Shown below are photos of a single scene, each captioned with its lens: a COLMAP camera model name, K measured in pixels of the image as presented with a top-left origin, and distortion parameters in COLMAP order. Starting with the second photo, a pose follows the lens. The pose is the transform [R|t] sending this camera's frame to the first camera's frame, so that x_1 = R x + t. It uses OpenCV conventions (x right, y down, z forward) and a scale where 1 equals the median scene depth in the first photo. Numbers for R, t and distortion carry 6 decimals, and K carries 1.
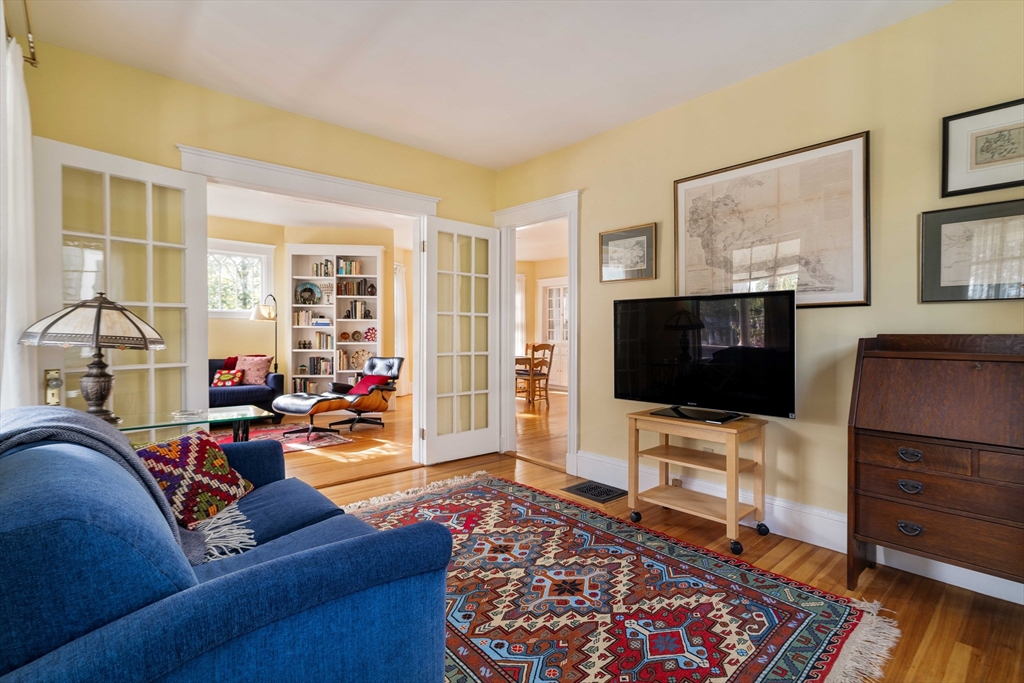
lens RADIAL K [[475.3, 0, 510.8], [0, 475.3, 340.3], [0, 0, 1]] dist [0.002528, 0.000190]
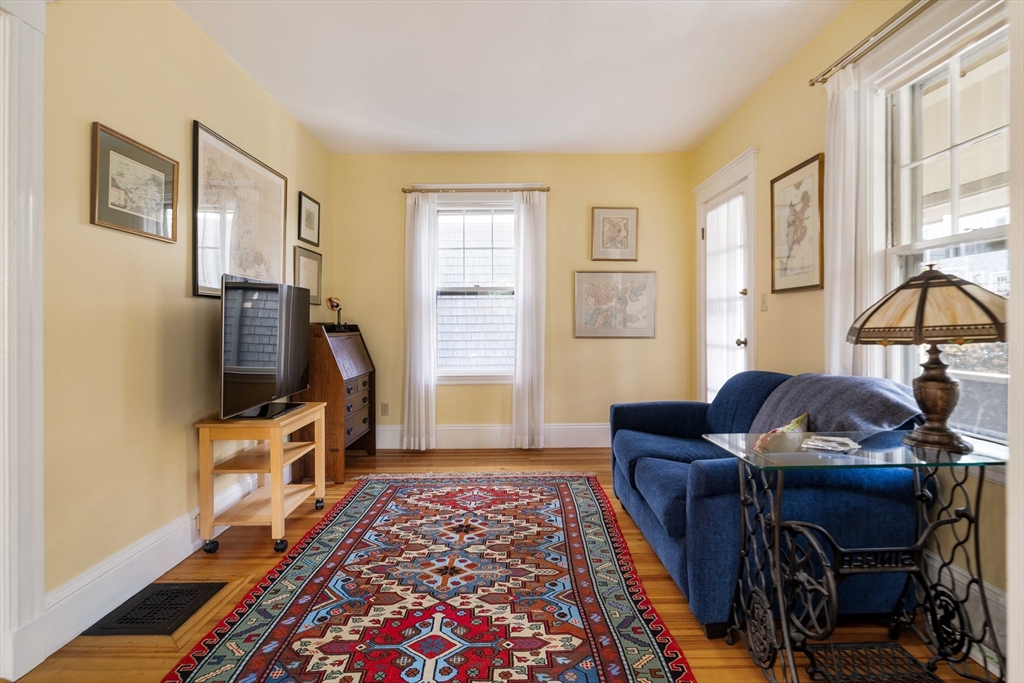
lens RADIAL K [[543.4, 0, 512.5], [0, 543.4, 331.6], [0, 0, 1]] dist [-0.000232, 0.000063]
pose [[-0.756344, -0.006284, 0.654143, -0.759373], [0.014416, 0.999551, 0.026270, -0.019583], [-0.654015, 0.029299, -0.755914, 1.677185]]
